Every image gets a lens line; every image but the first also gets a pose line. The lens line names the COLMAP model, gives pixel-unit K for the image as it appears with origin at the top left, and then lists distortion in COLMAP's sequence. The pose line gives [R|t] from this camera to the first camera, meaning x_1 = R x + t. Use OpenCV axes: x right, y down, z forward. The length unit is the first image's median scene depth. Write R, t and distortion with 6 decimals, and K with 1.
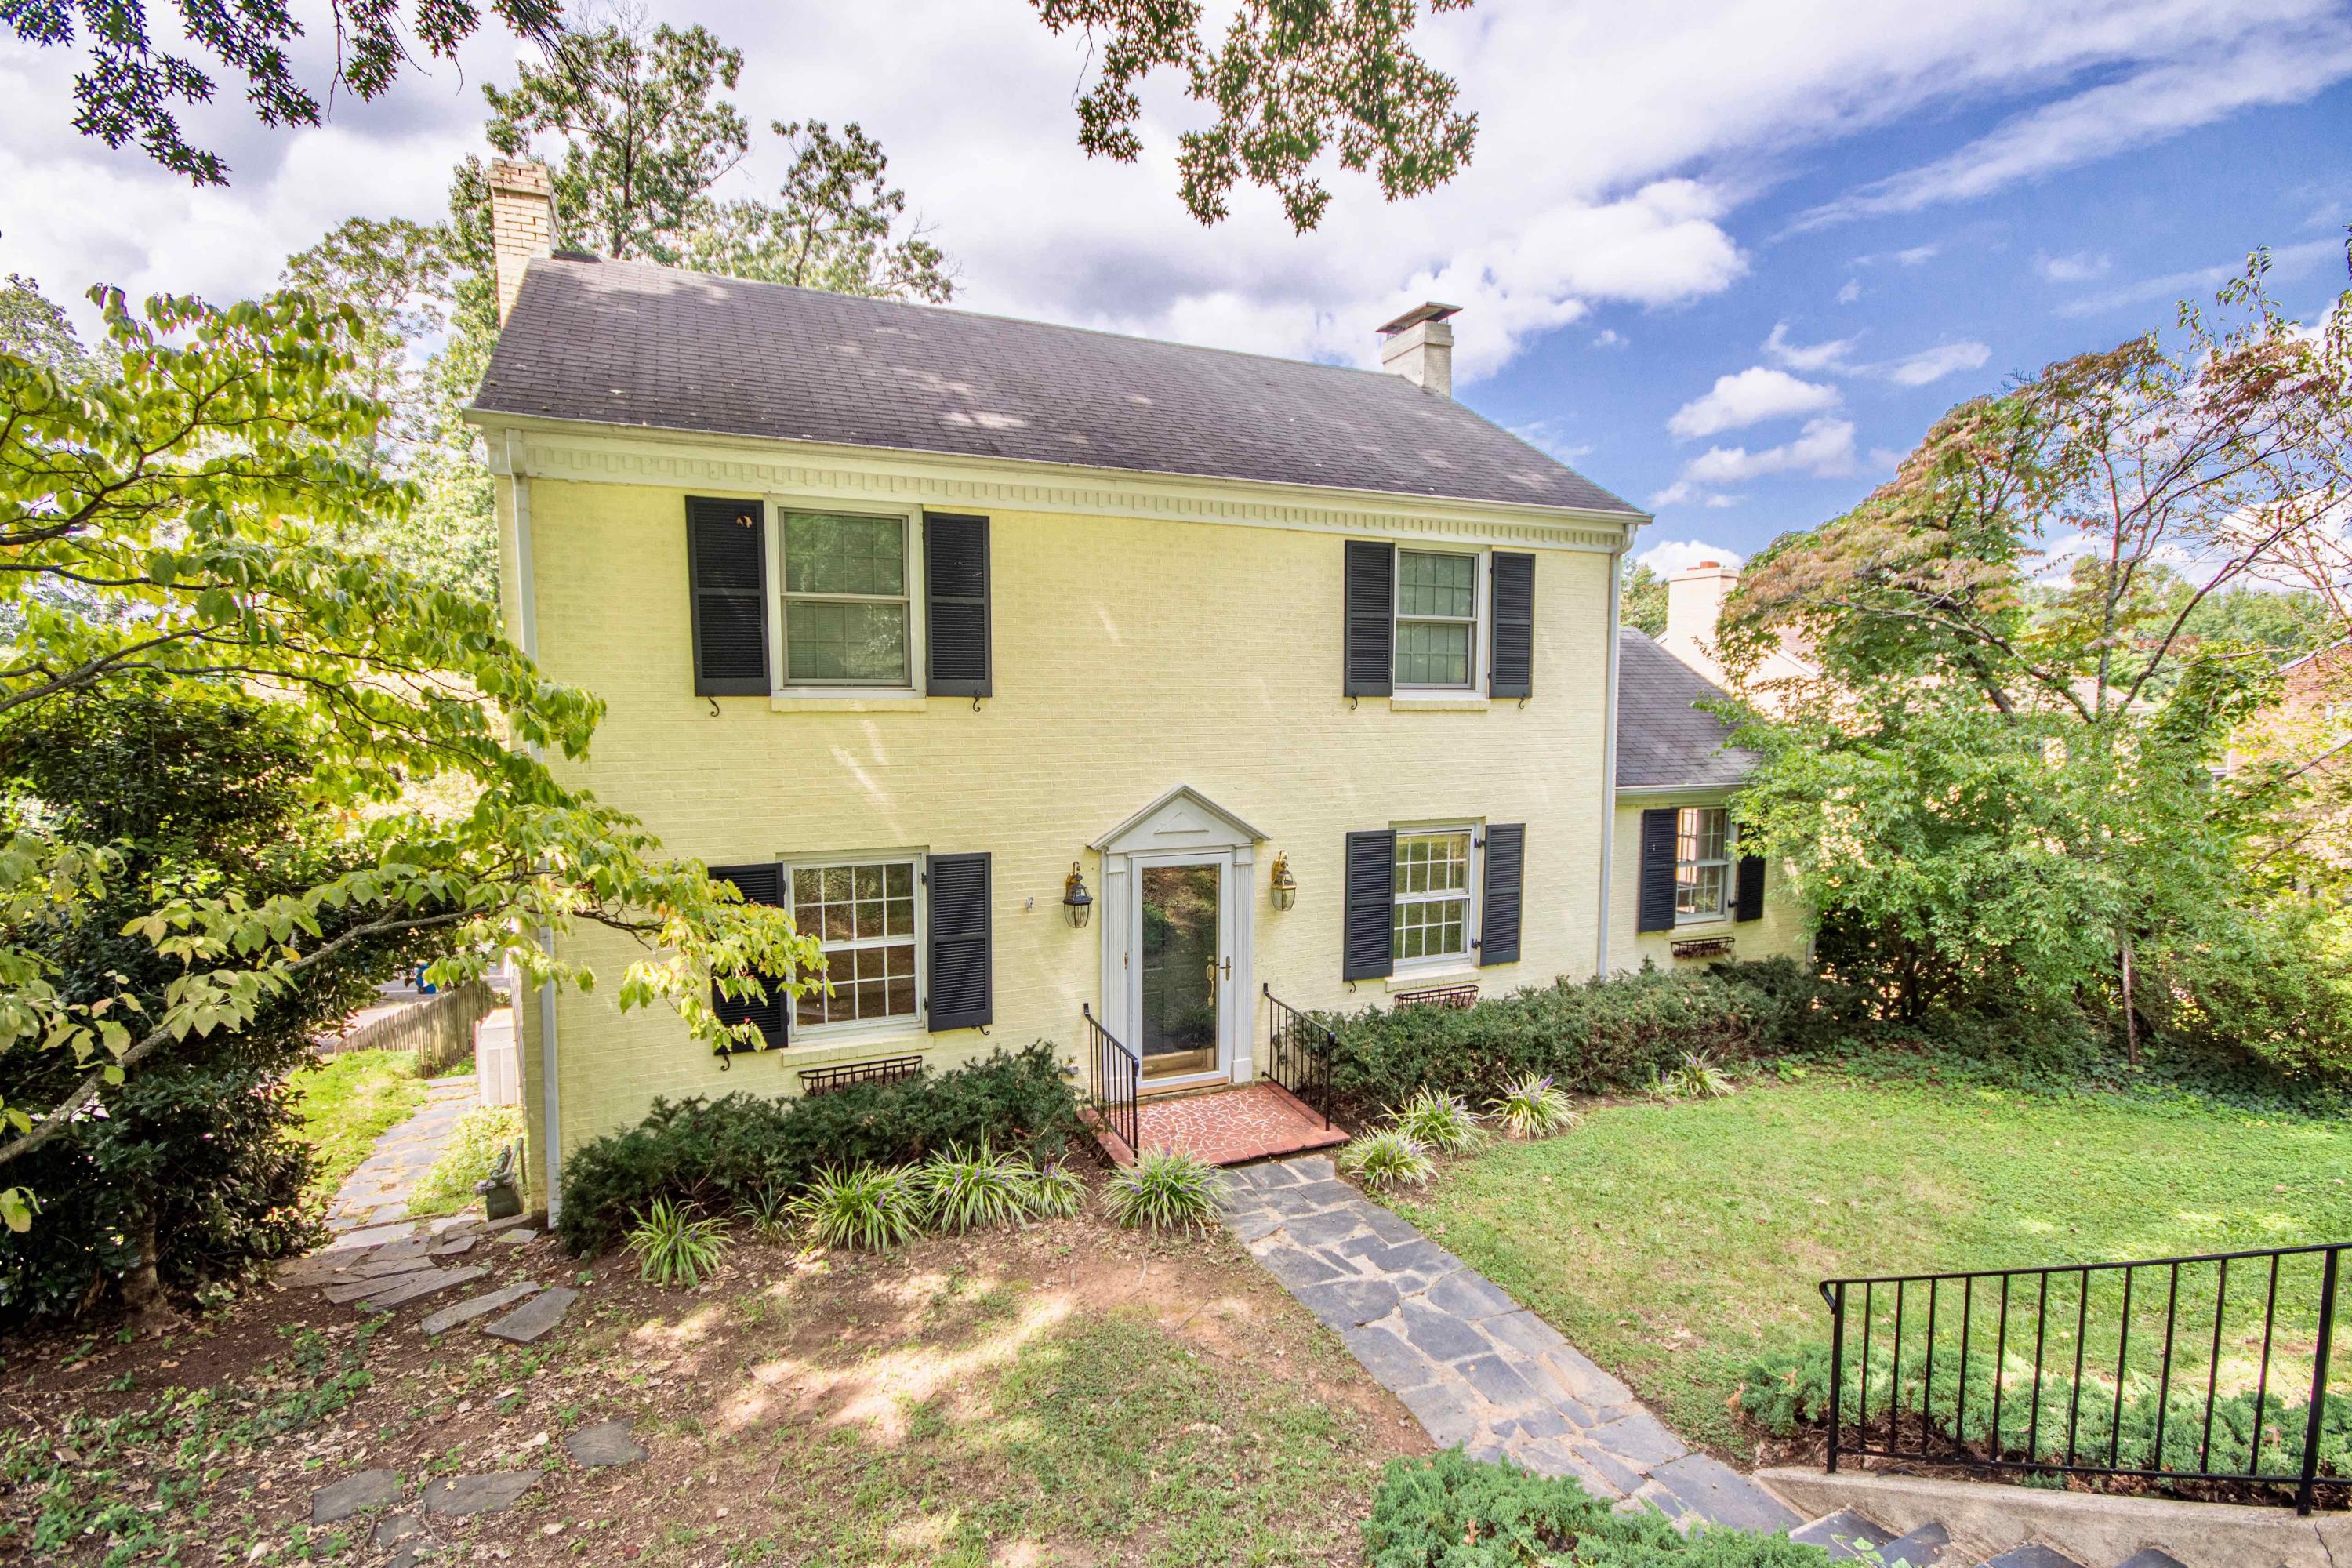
lens RADIAL K [[1107.2, 0, 1188.5], [0, 1107.2, 790.9], [0, 0, 1]] dist [0.003483, -0.001619]
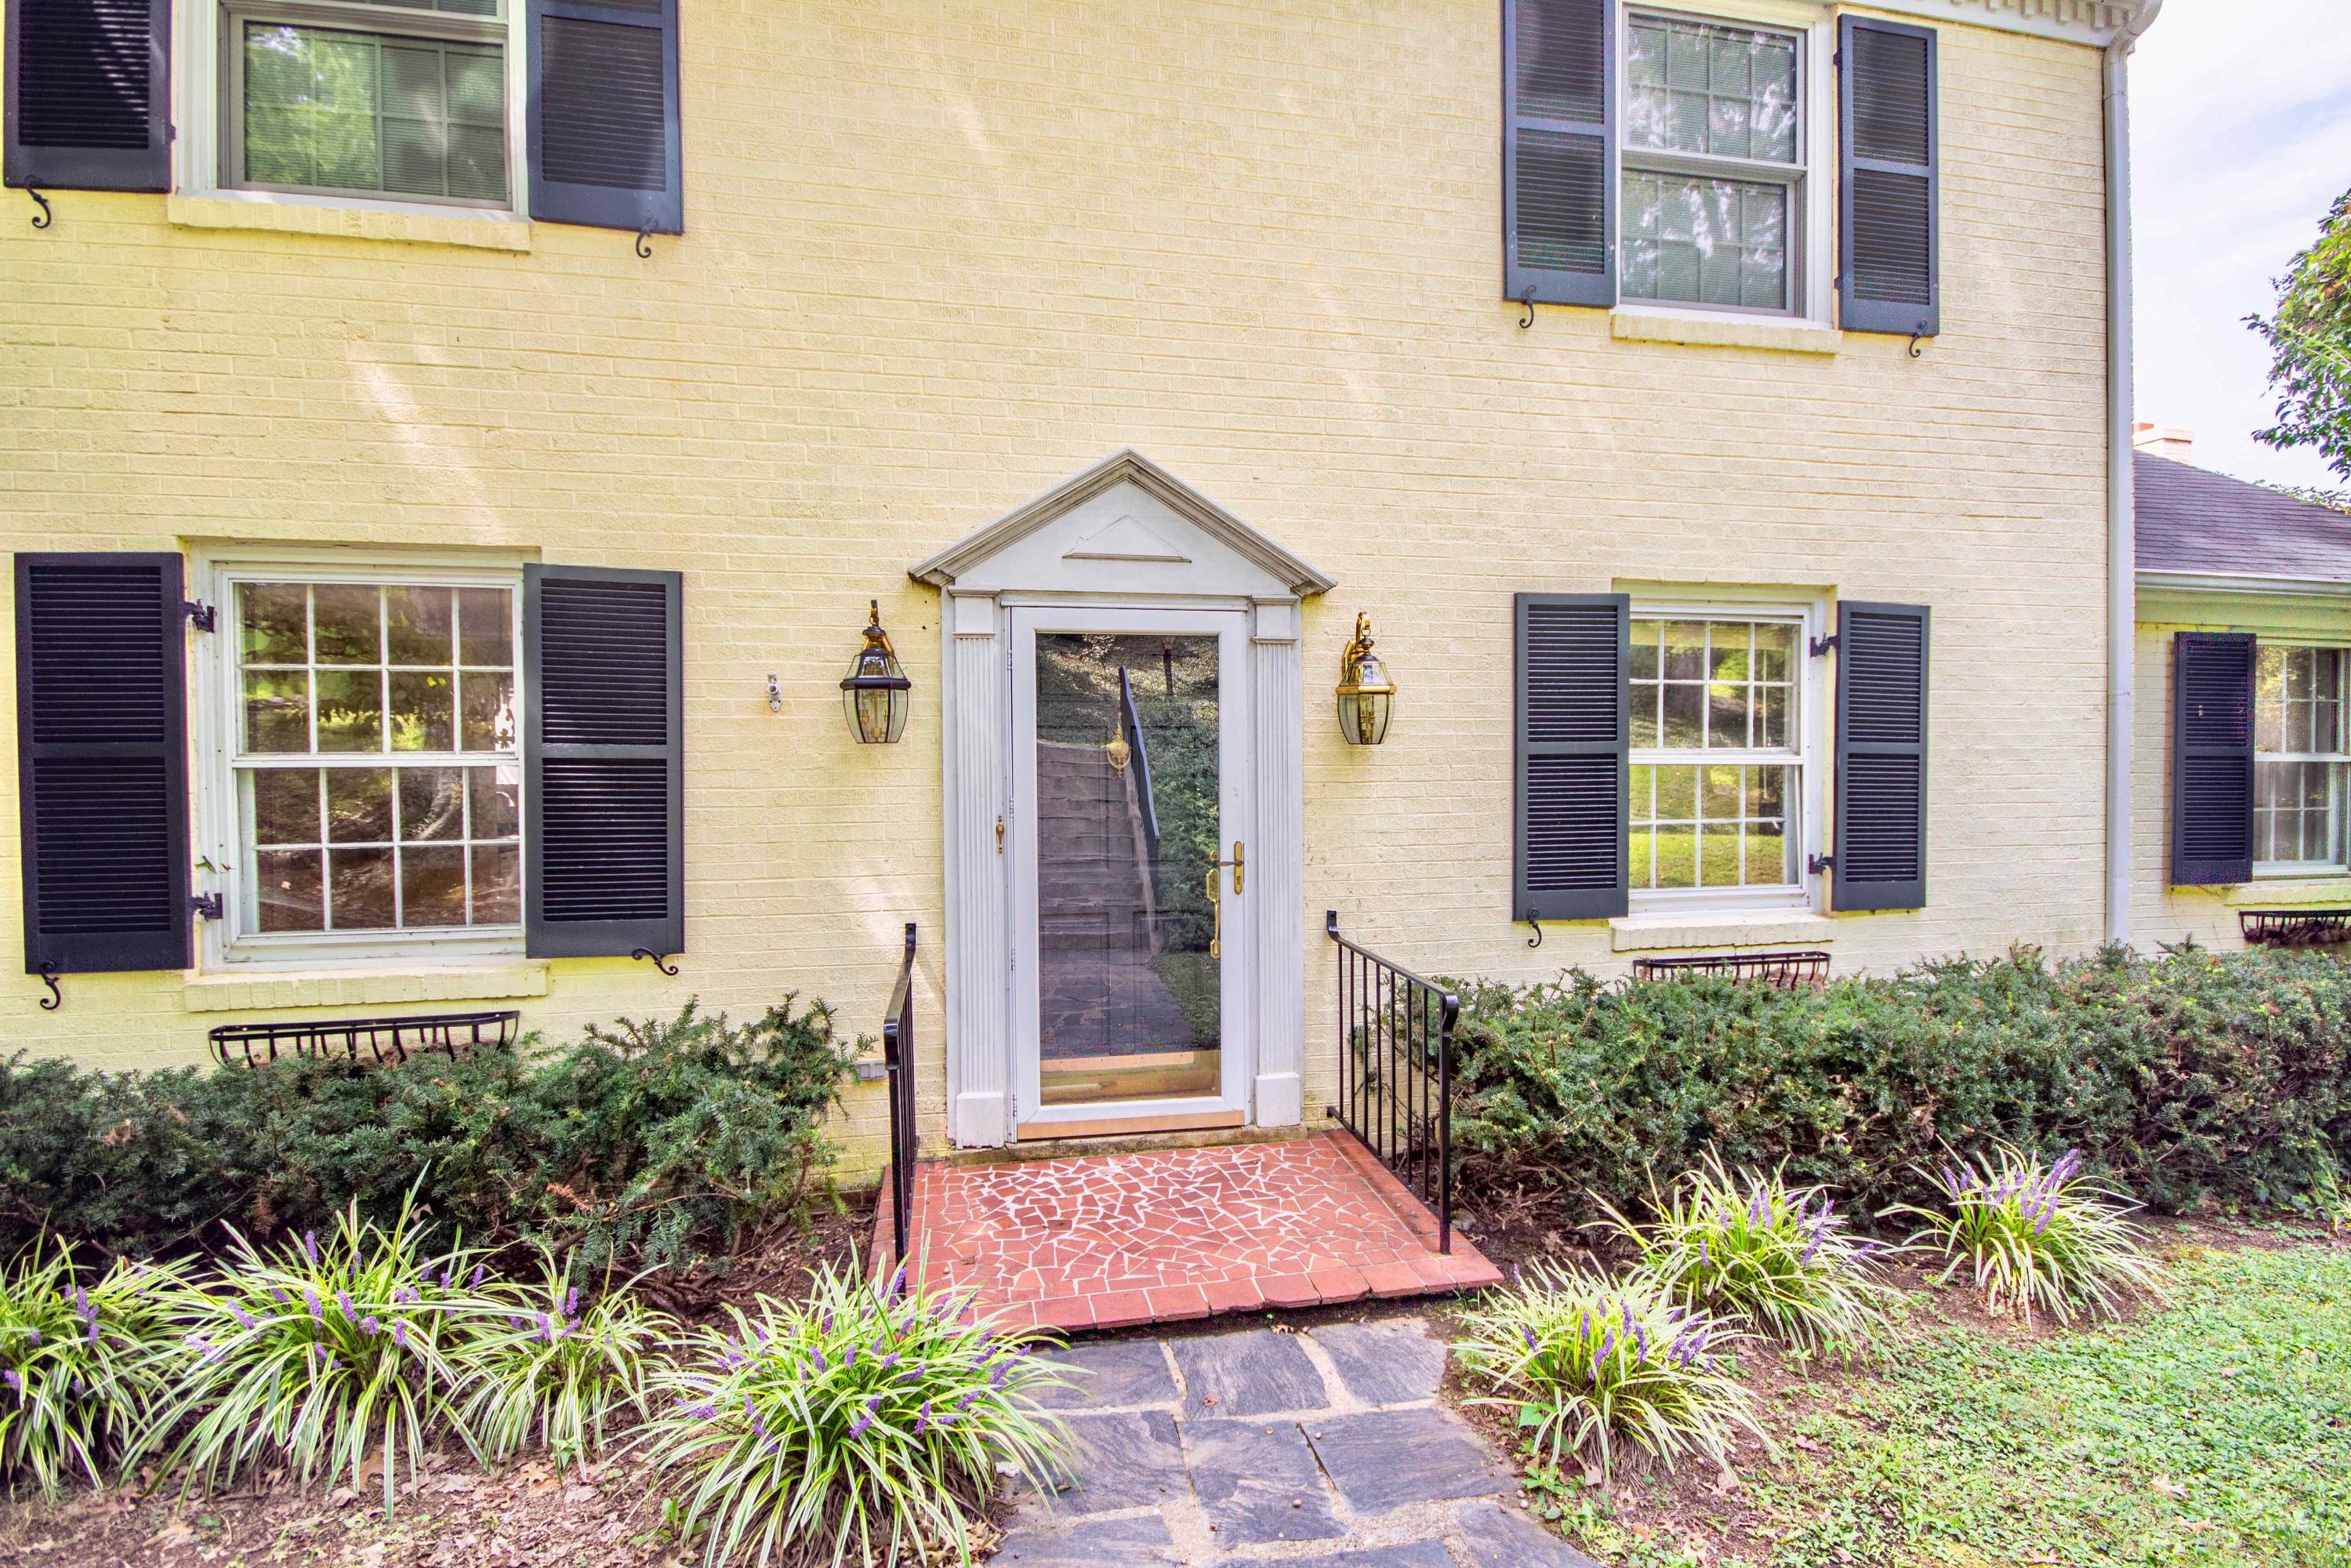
lens RADIAL K [[1106.7, 0, 1182.8], [0, 1106.7, 792.6], [0, 0, 1]] dist [0.003483, -0.001619]
pose [[0.975743, -0.006472, -0.218822, 0.115583], [-0.008202, 0.997780, -0.066085, 0.163319], [0.218764, 0.066276, 0.973524, 0.561747]]
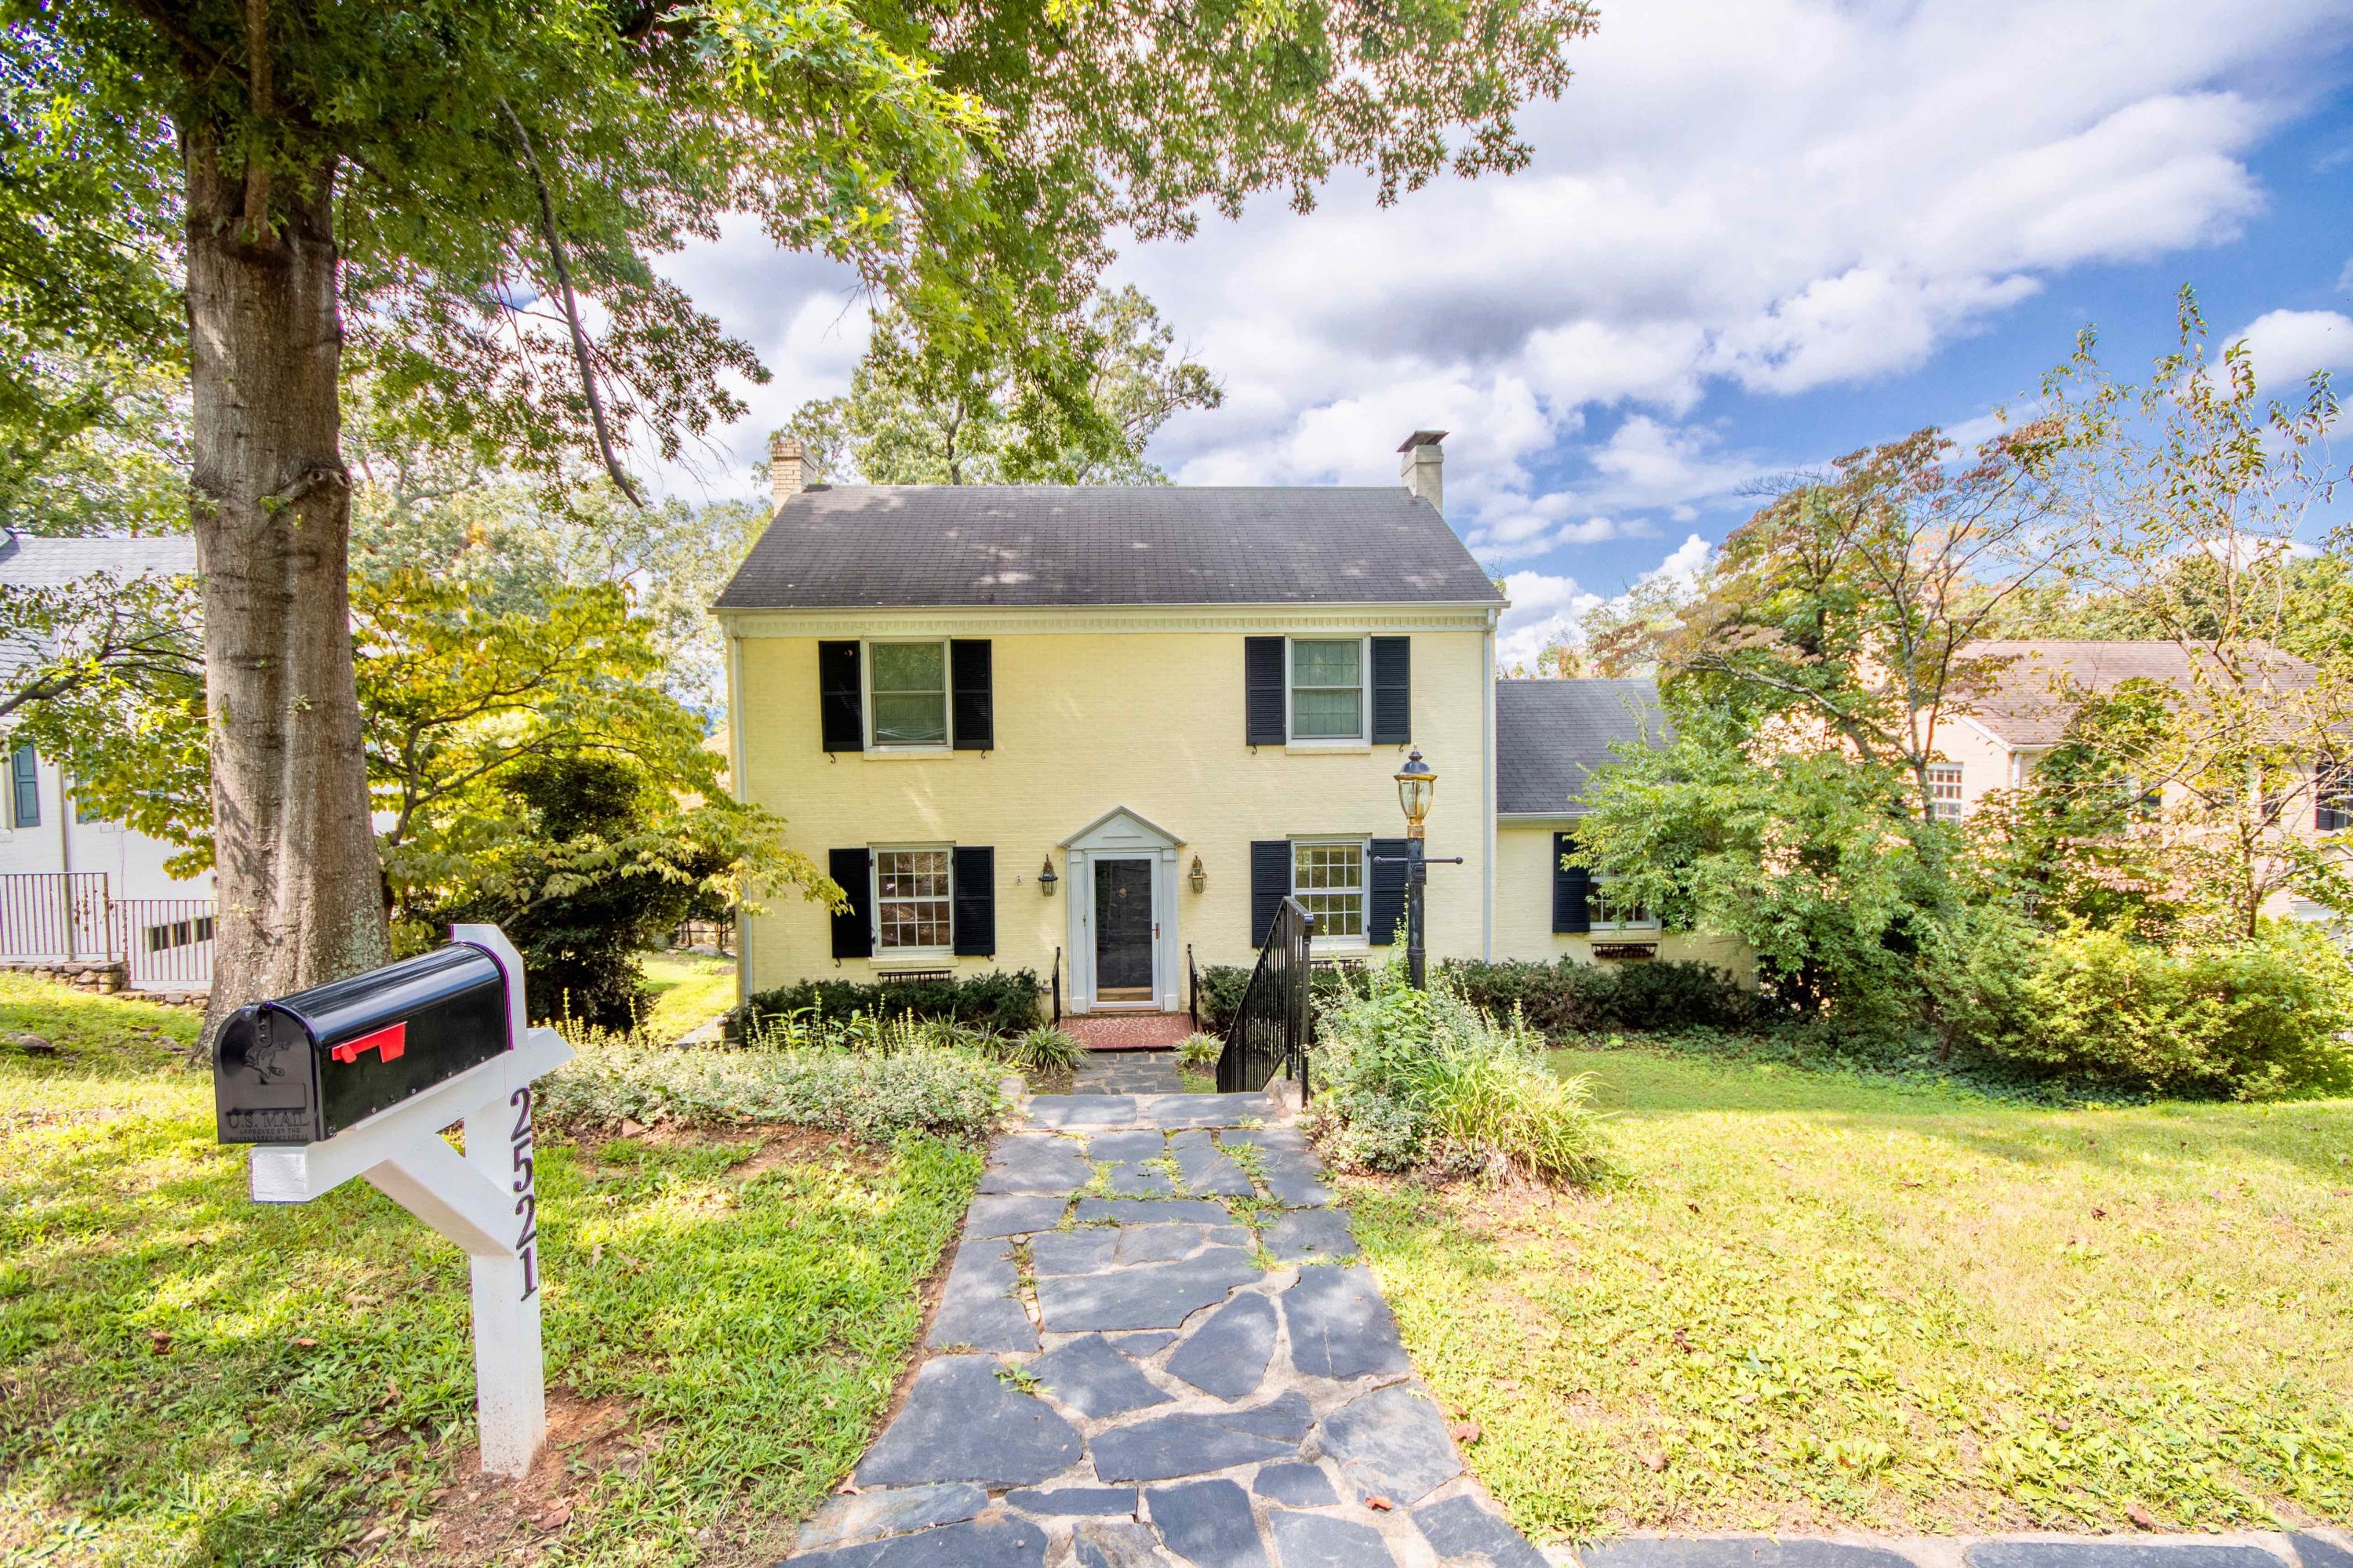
lens RADIAL K [[1107.7, 0, 1186.4], [0, 1107.7, 785.8], [0, 0, 1]] dist [0.003483, -0.001619]
pose [[0.938558, -0.001914, -0.345115, 0.593357], [-0.013087, 0.999068, -0.041132, 0.028069], [0.344872, 0.043121, 0.937659, -0.385338]]
